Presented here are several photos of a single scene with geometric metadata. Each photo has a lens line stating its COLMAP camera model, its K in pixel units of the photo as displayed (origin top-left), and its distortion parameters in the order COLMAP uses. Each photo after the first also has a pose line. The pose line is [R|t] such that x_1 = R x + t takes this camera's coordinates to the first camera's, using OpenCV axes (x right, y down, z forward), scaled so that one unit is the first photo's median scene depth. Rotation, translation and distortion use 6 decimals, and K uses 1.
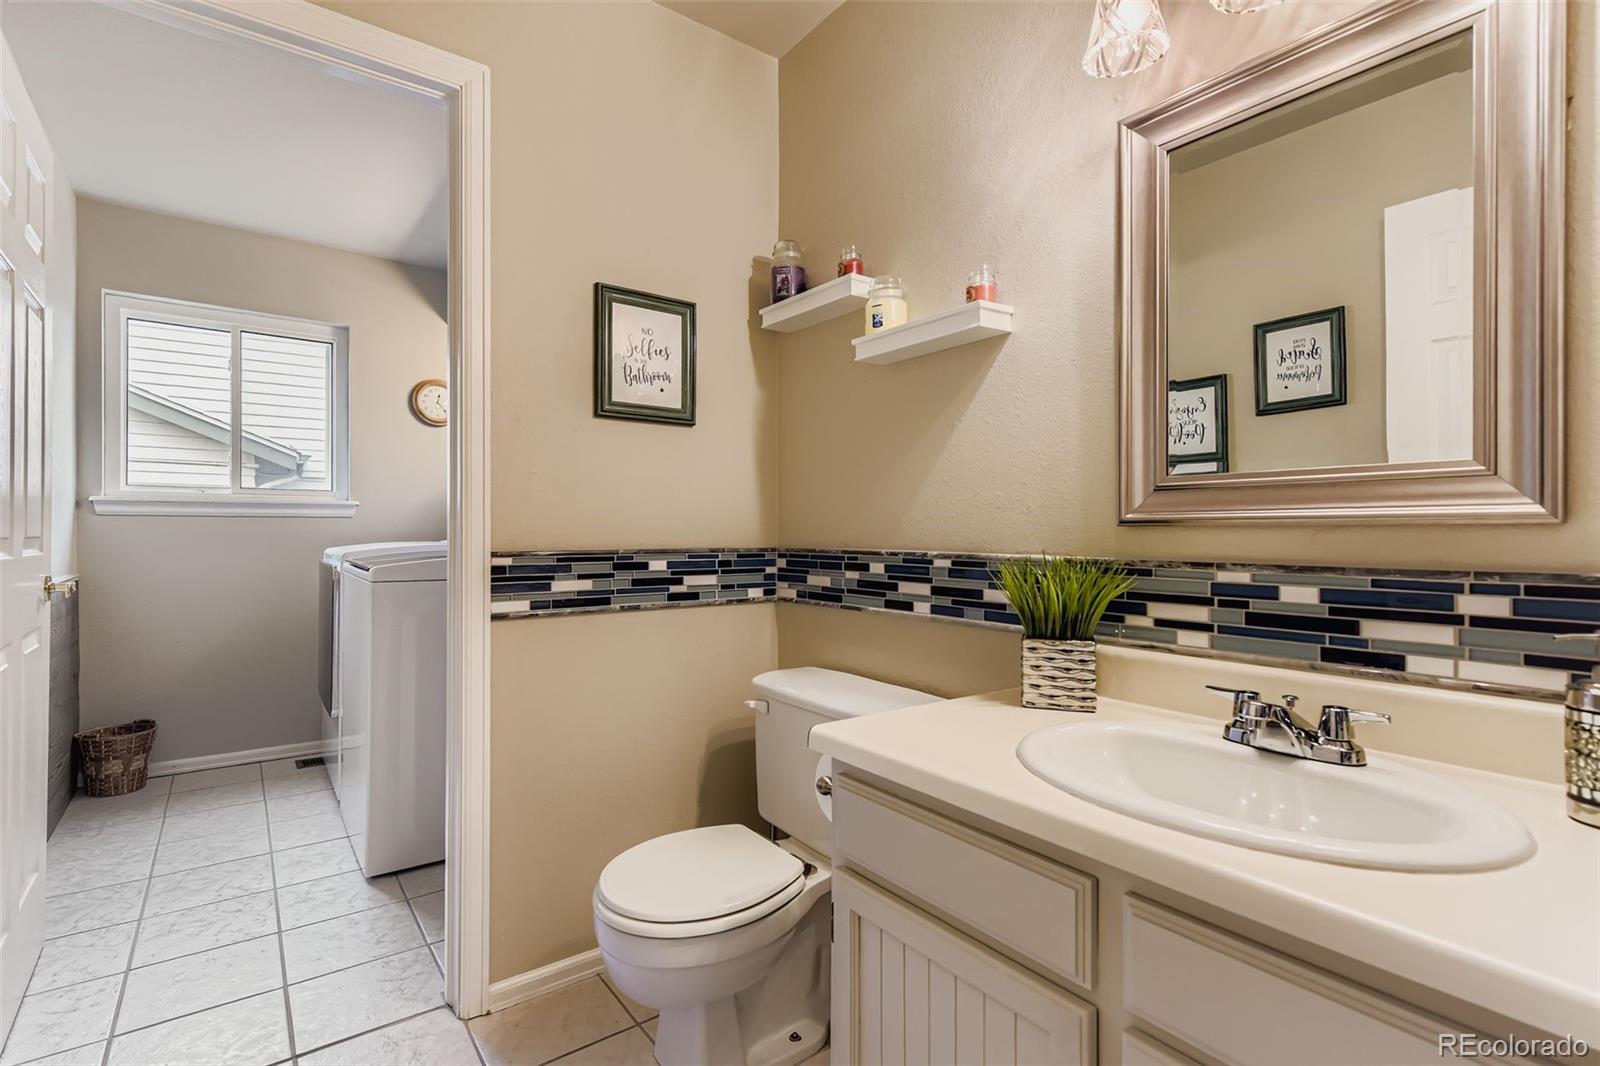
lens RADIAL K [[758.8, 0, 850.4], [0, 758.8, 533.8], [0, 0, 1]] dist [-0.031397, 0.000449]
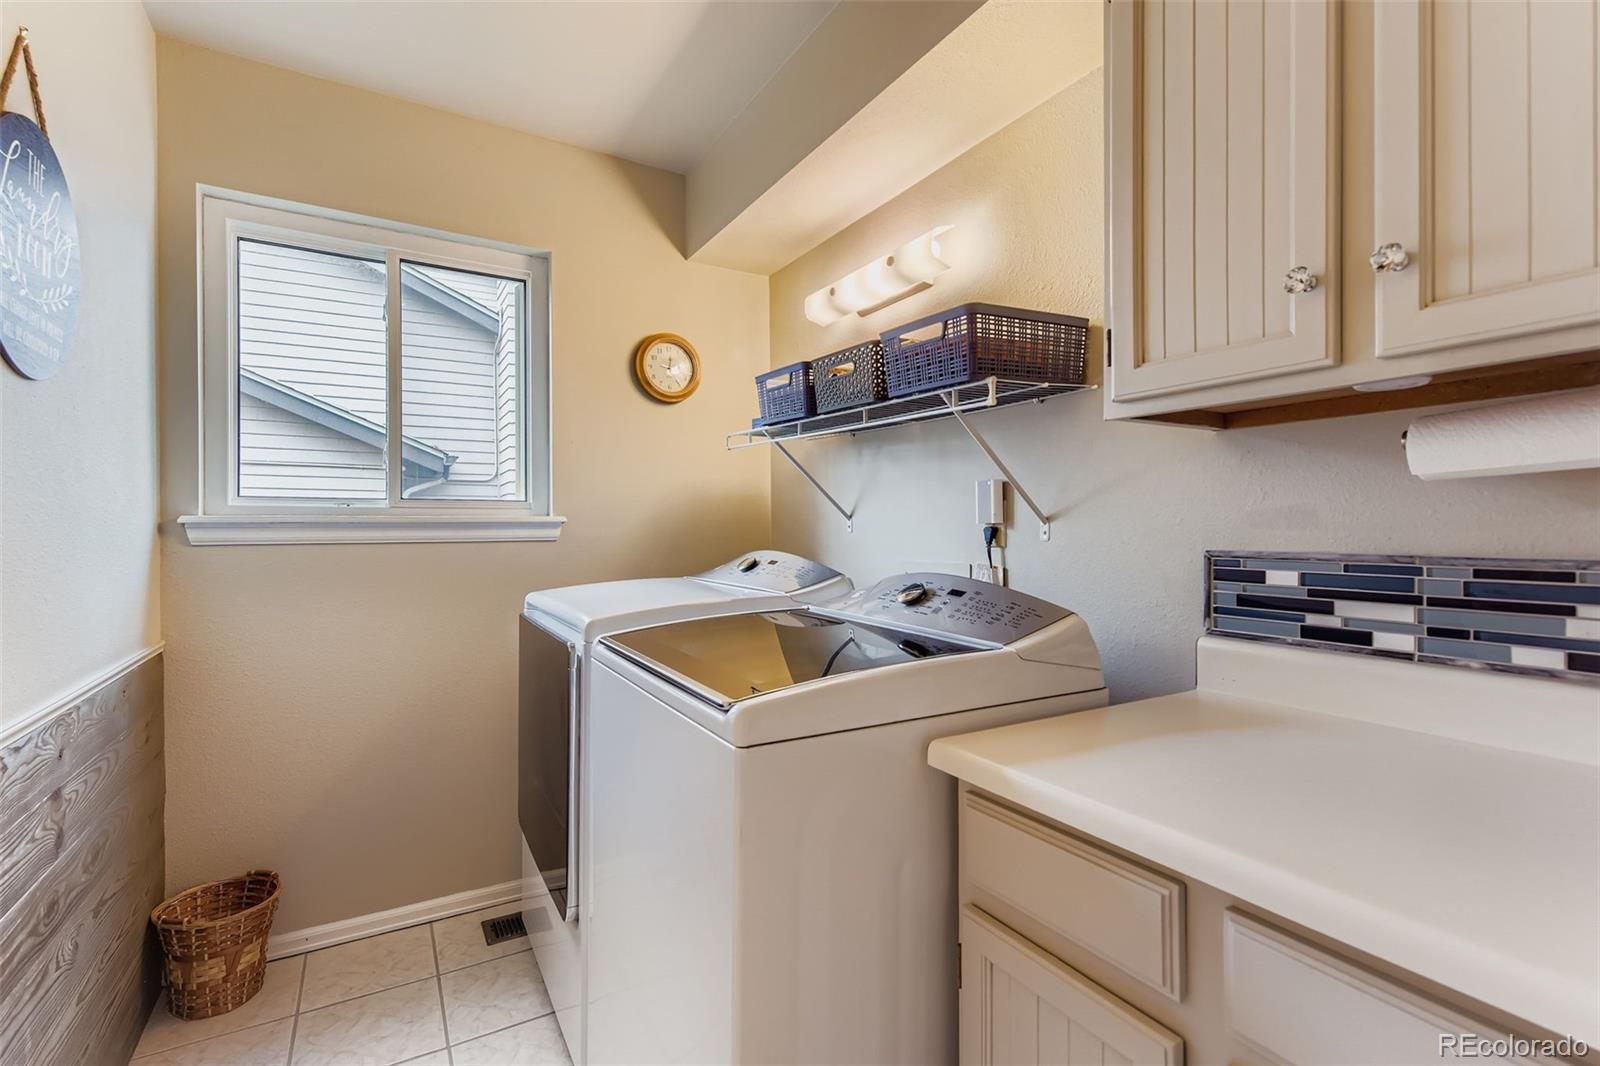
lens RADIAL K [[708.5, 0, 795.2], [0, 708.5, 526.3], [0, 0, 1]] dist [-0.018341, -0.000285]
pose [[0.988226, -0.002767, -0.152978, -0.384183], [0.002546, 0.999995, -0.001640, -0.035859], [0.152982, 0.001231, 0.988228, 0.441287]]
